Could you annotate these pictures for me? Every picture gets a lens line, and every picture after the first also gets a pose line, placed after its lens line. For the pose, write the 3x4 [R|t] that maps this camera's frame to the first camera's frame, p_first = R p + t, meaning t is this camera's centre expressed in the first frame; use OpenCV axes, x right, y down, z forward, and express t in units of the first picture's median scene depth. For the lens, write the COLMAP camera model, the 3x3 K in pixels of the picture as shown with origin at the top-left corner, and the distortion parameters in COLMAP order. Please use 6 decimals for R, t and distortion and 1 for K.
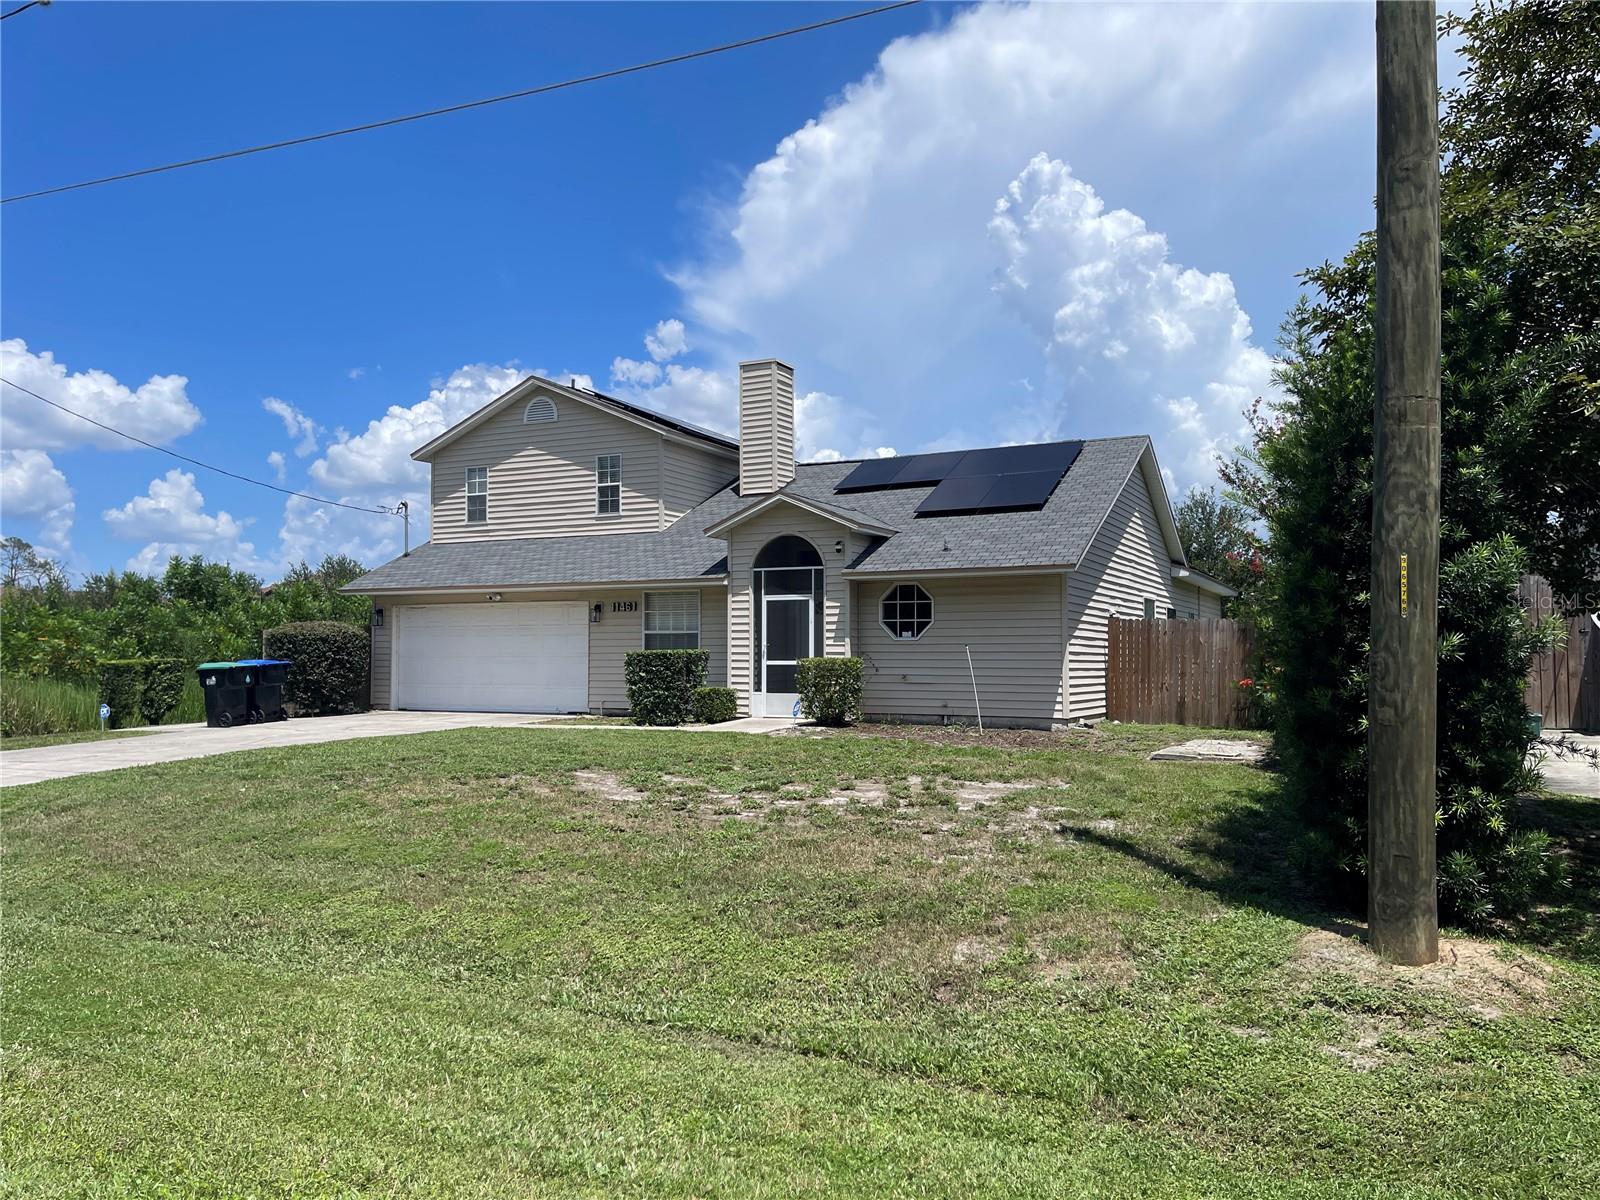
lens RADIAL K [[1213.9, 0, 800.2], [0, 1213.9, 600.0], [0, 0, 1]] dist [0.042399, -0.013345]
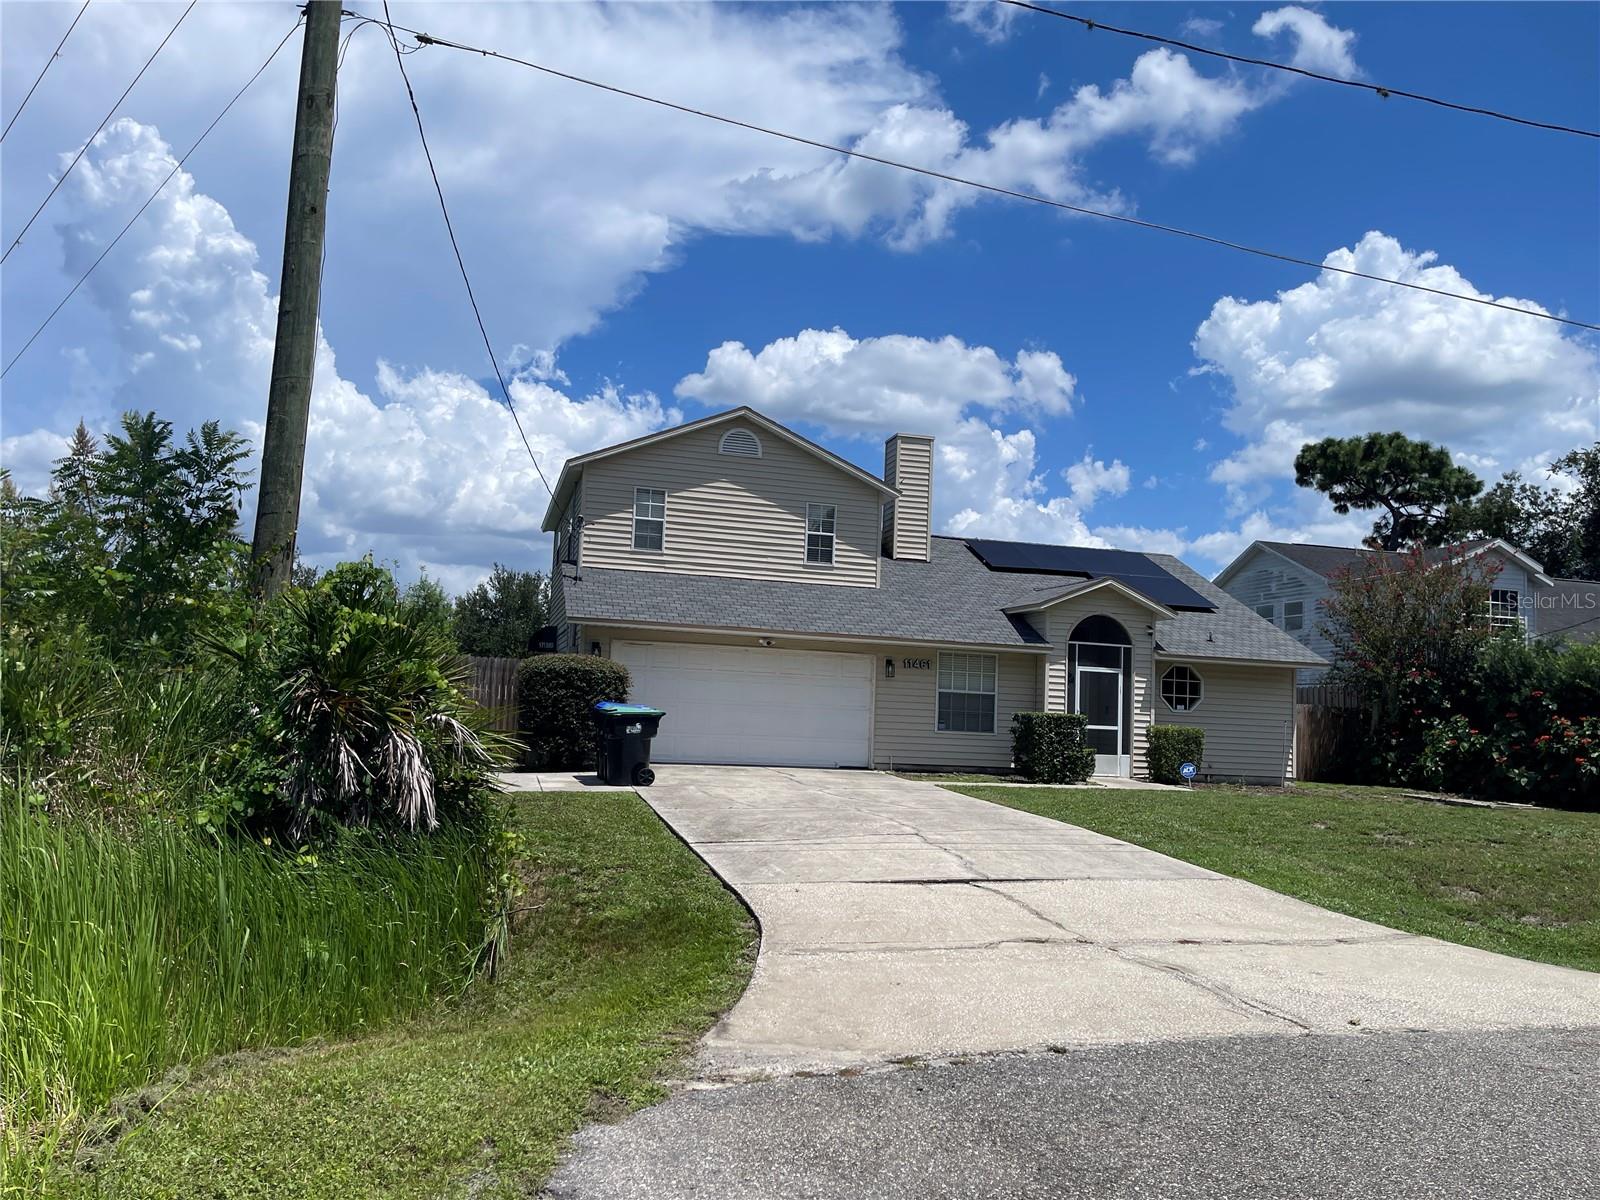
lens RADIAL K [[1213.9, 0, 801.1], [0, 1213.9, 600.0], [0, 0, 1]] dist [0.042399, -0.013345]
pose [[0.745125, 0.093157, 0.660386, -0.894580], [-0.076959, 0.995592, -0.053609, 0.014042], [-0.662469, -0.010878, 0.749010, 0.295820]]
